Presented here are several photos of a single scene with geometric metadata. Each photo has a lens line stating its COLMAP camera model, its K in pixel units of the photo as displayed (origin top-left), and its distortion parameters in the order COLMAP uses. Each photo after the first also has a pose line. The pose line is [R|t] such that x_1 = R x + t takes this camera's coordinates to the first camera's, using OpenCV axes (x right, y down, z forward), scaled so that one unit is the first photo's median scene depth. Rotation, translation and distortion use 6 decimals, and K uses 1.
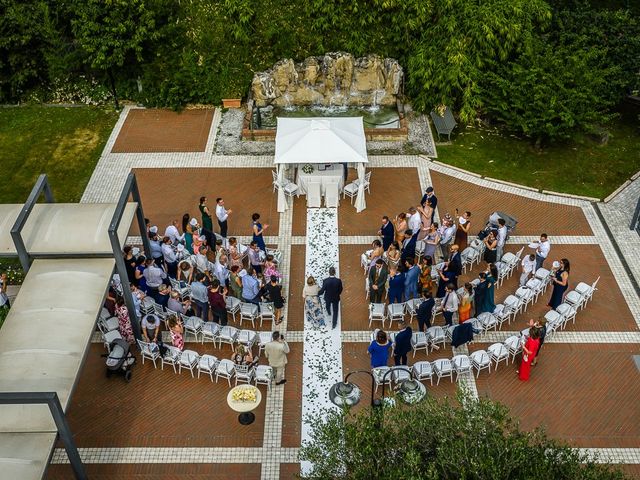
lens RADIAL K [[710.3, 0, 320.0], [0, 710.3, 240.0], [0, 0, 1]] dist [-0.000741, -0.000144]
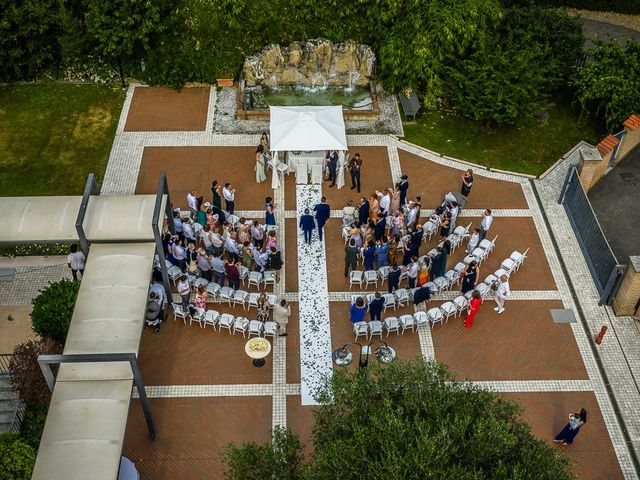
lens RADIAL K [[710.3, 0, 320.0], [0, 710.3, 240.0], [0, 0, 1]] dist [-0.000741, -0.000144]
pose [[0.998774, -0.005979, 0.049150, -0.036834], [0.000331, 0.993464, 0.114145, -0.087325], [-0.049511, -0.113988, 0.992248, -0.202904]]
